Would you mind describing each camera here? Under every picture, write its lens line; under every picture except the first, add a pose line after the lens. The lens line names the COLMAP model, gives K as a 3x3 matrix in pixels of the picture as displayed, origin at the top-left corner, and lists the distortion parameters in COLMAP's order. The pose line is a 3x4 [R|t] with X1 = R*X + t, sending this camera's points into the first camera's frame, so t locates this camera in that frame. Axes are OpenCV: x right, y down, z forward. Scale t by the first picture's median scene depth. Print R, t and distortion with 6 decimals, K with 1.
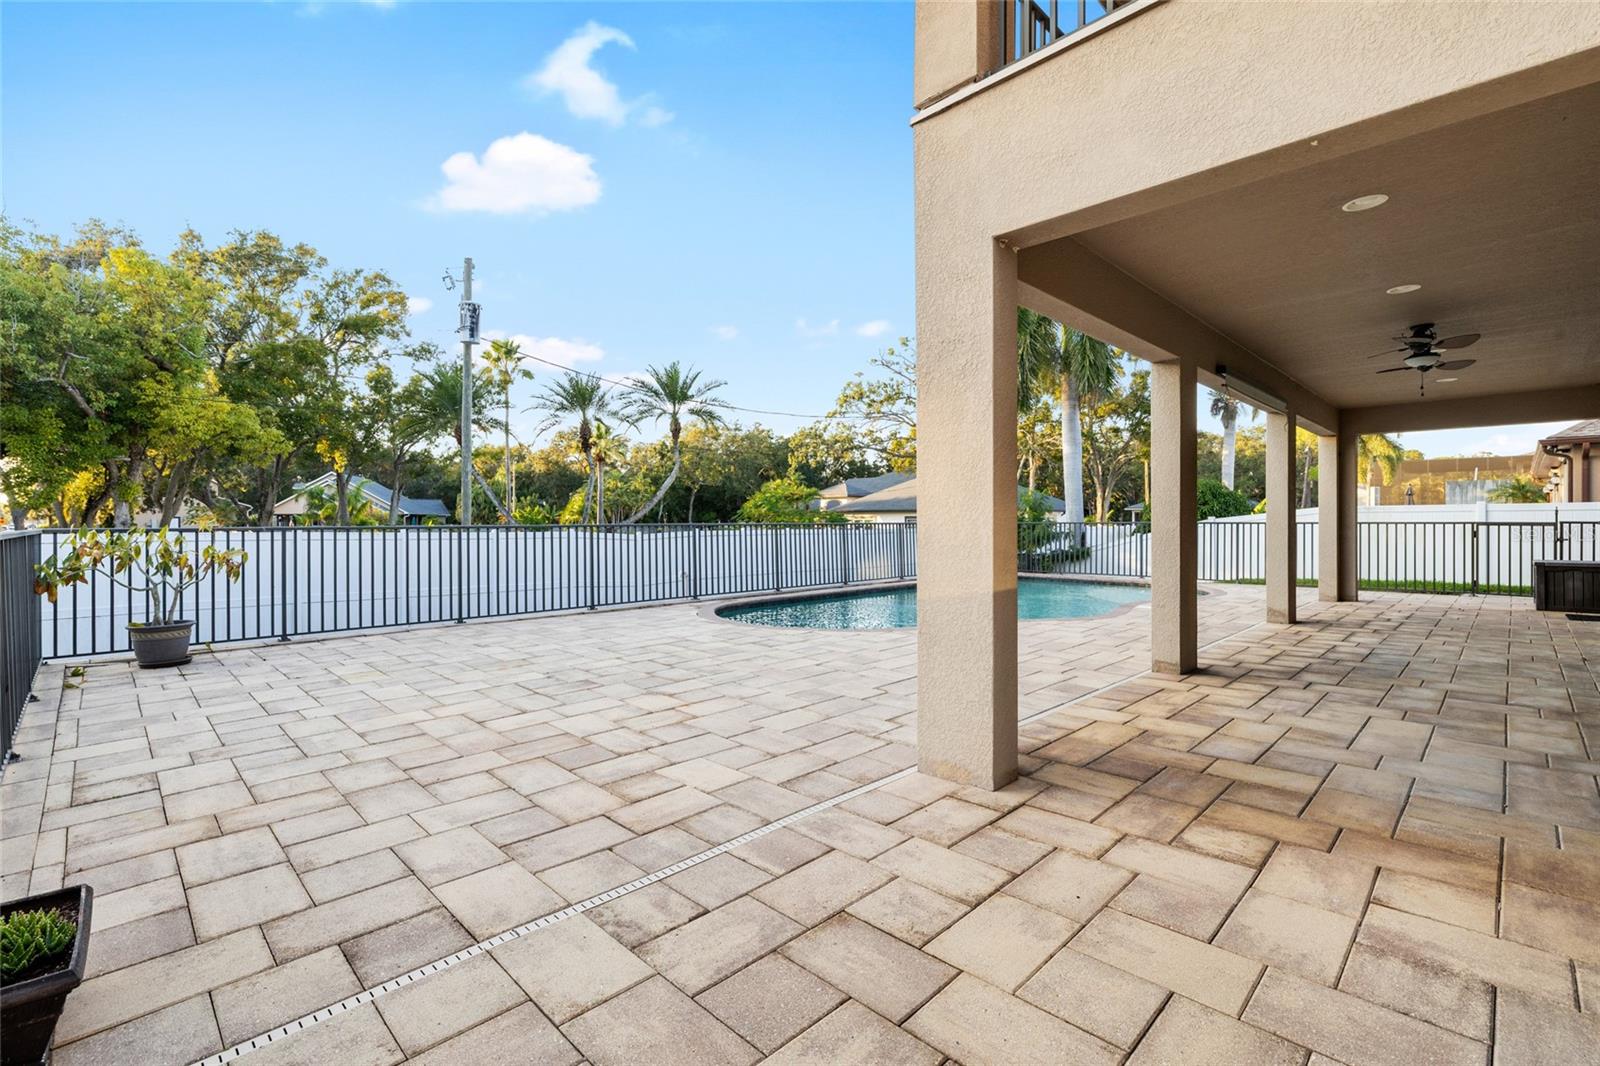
lens RADIAL K [[719.4, 0, 799.4], [0, 719.4, 522.5], [0, 0, 1]] dist [-0.000681, -0.000238]
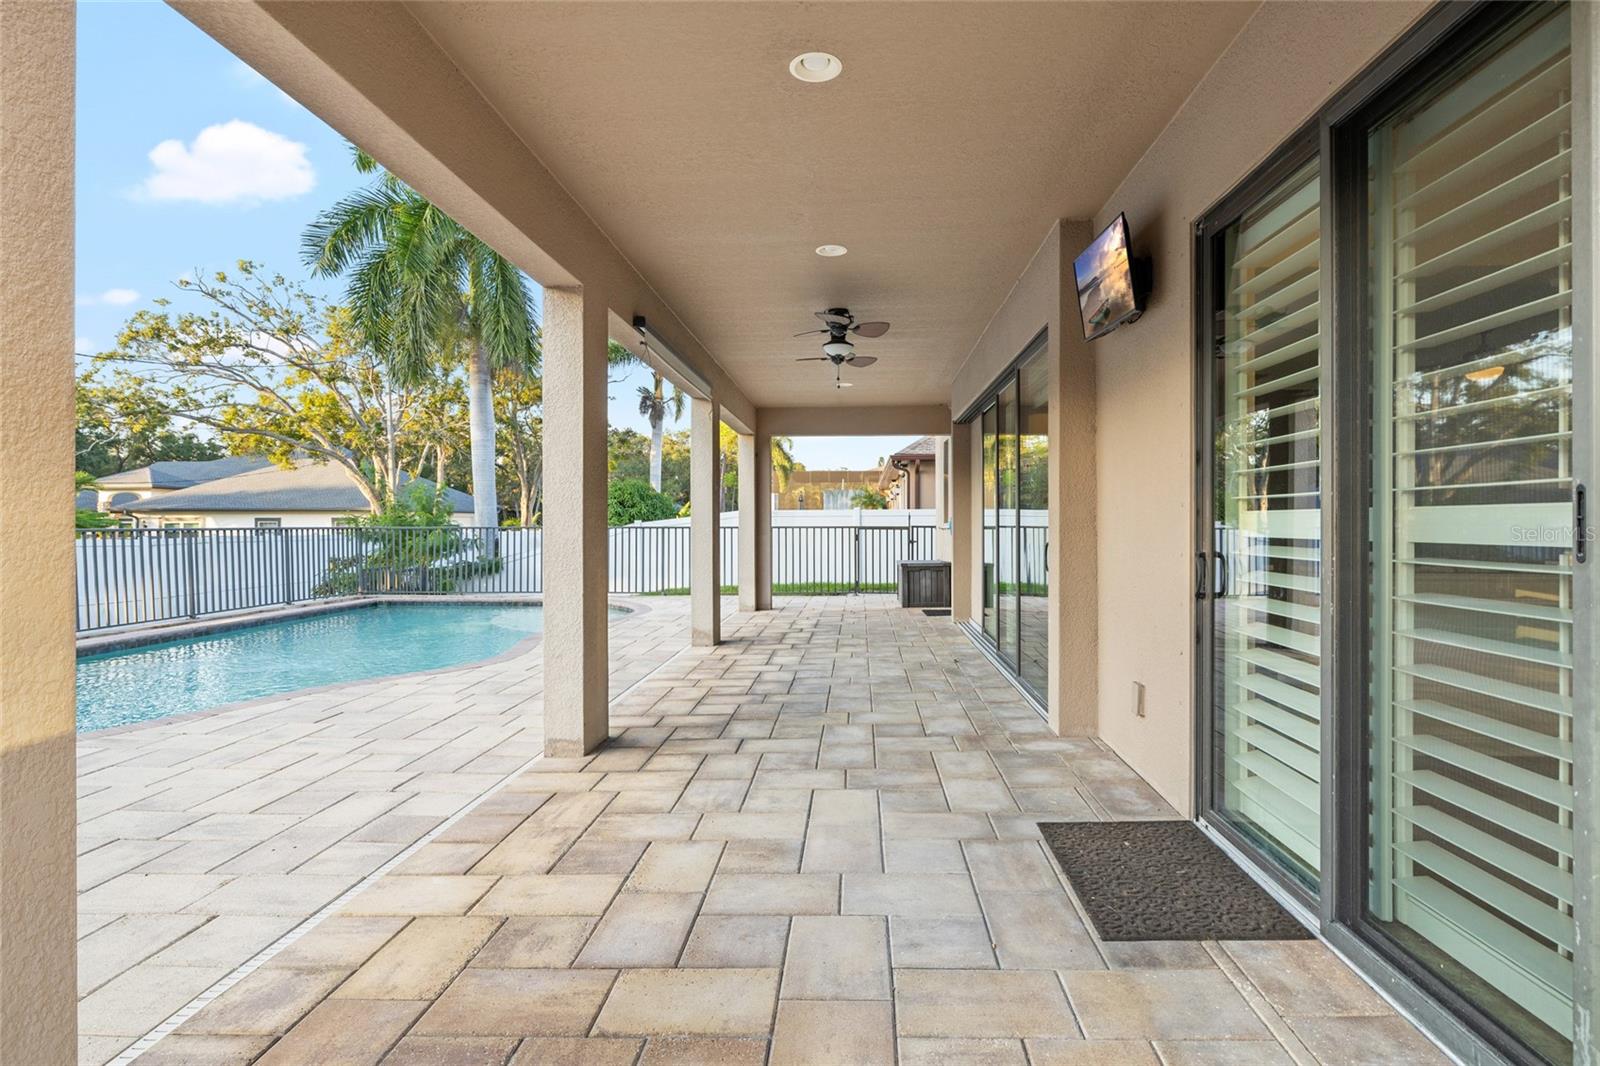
lens RADIAL K [[814.9, 0, 830.9], [0, 814.9, 522.7], [0, 0, 1]] dist [-0.001352, 0.000212]
pose [[0.733240, 0.000986, 0.679970, 0.062291], [0.001834, 0.999992, -0.003428, -0.001156], [-0.679968, 0.003761, 0.733232, 0.097876]]
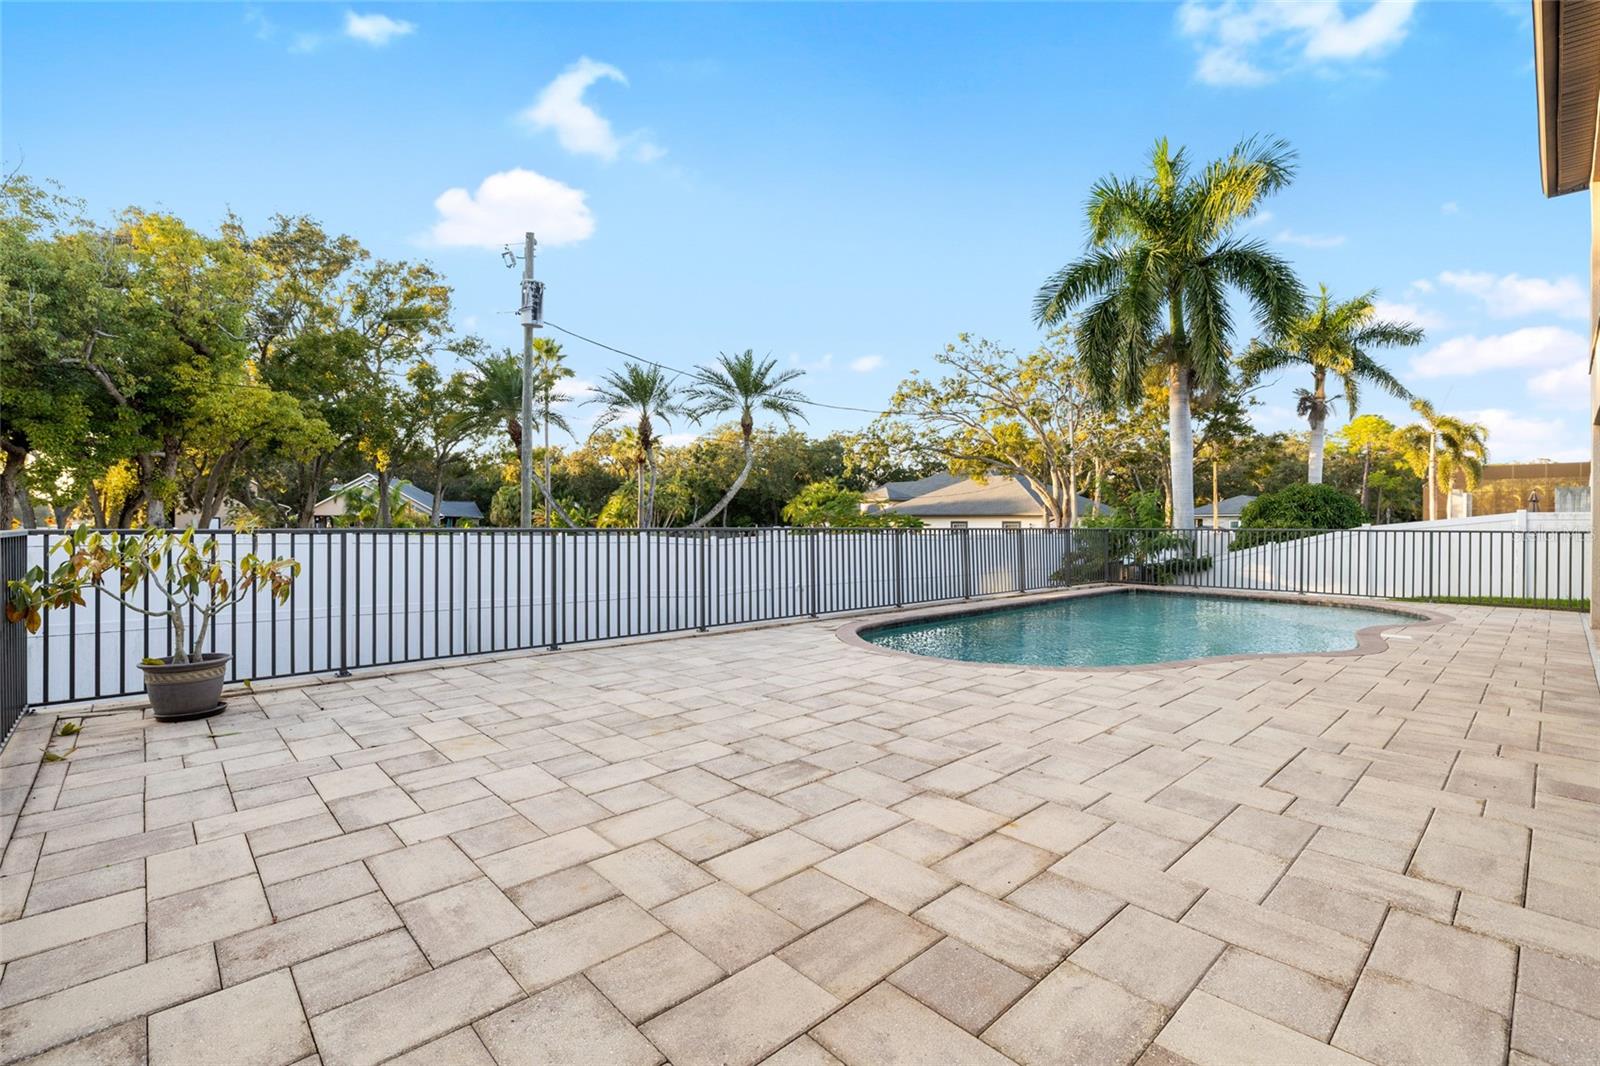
lens RADIAL K [[717.9, 0, 801.5], [0, 717.9, 527.6], [0, 0, 1]] dist [-0.001561, 0.000153]
pose [[0.999518, 0.006280, -0.030400, -0.092124], [-0.006256, 0.999980, 0.000858, 0.000635], [0.030405, -0.000667, 0.999537, 0.111346]]
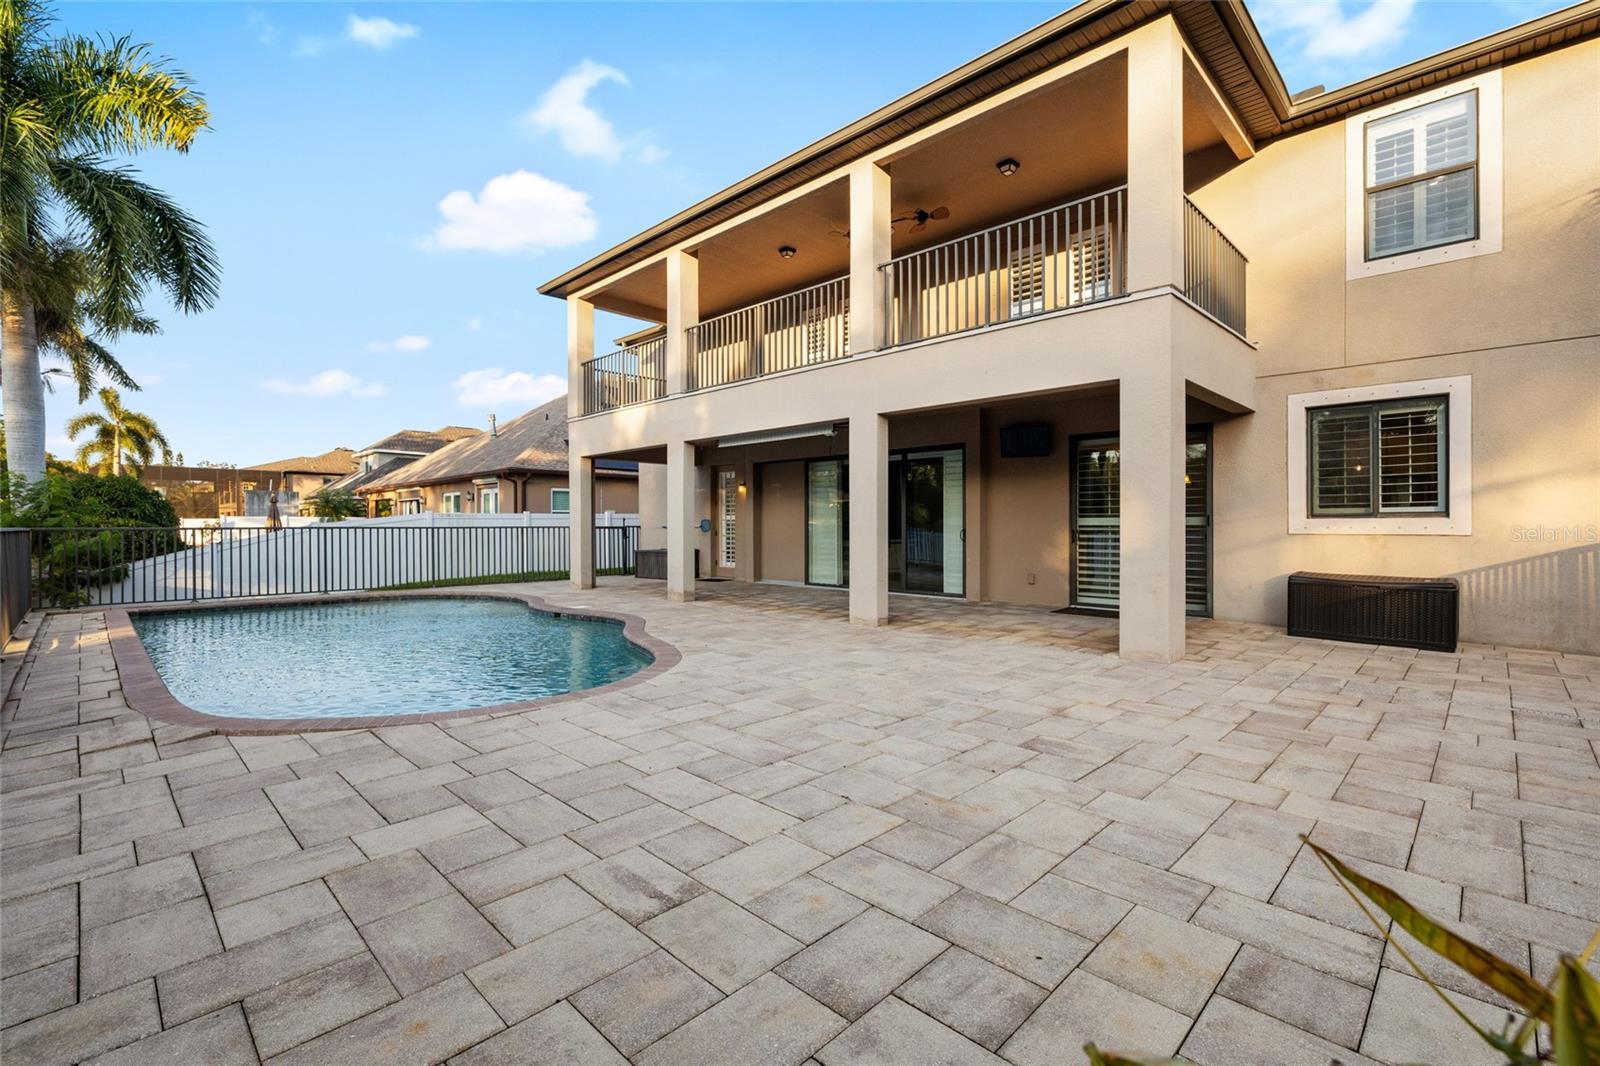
lens RADIAL K [[698.5, 0, 817.3], [0, 698.5, 527.0], [0, 0, 1]] dist [0.000263, 0.000220]
pose [[-0.020563, -0.000473, 0.999788, -0.330162], [0.005560, 0.999984, 0.000587, 0.002045], [-0.999773, 0.005571, -0.020560, 0.412141]]
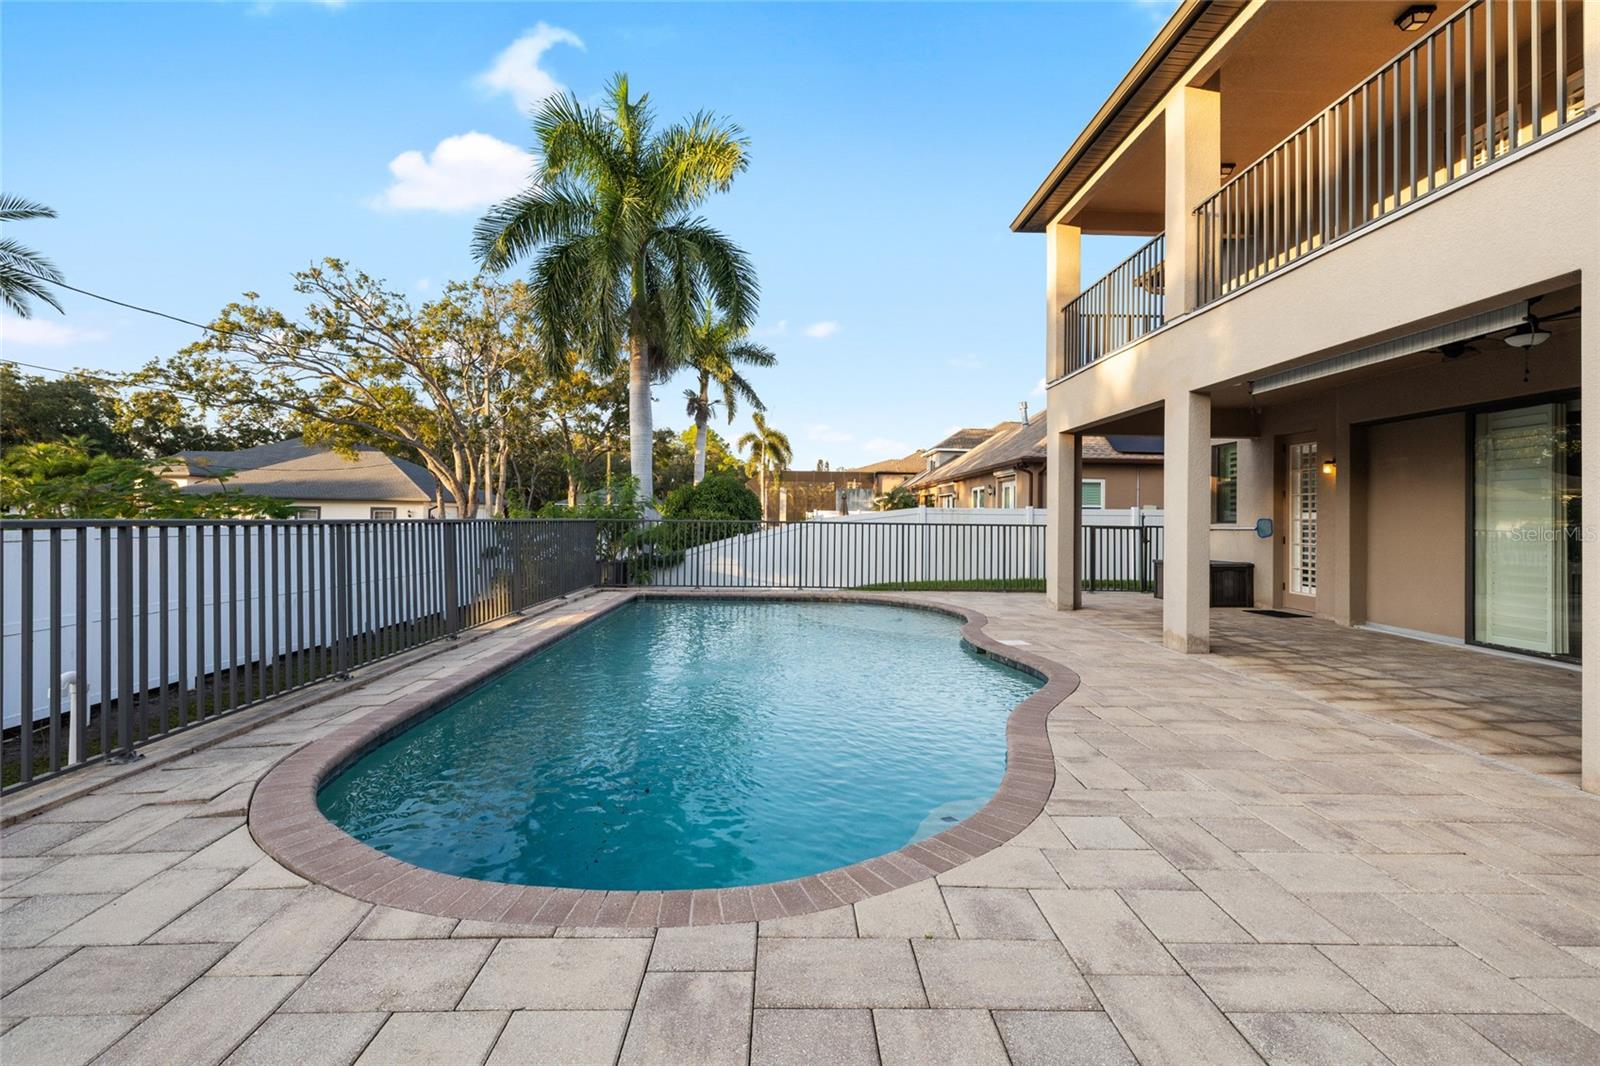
lens RADIAL K [[727.0, 0, 798.6], [0, 727.0, 503.7], [0, 0, 1]] dist [-0.002183, 0.000251]
pose [[0.693998, 0.025591, 0.719522, -0.116246], [-0.012501, 0.999646, -0.023497, -0.001306], [-0.719869, 0.007312, 0.694072, 0.393769]]
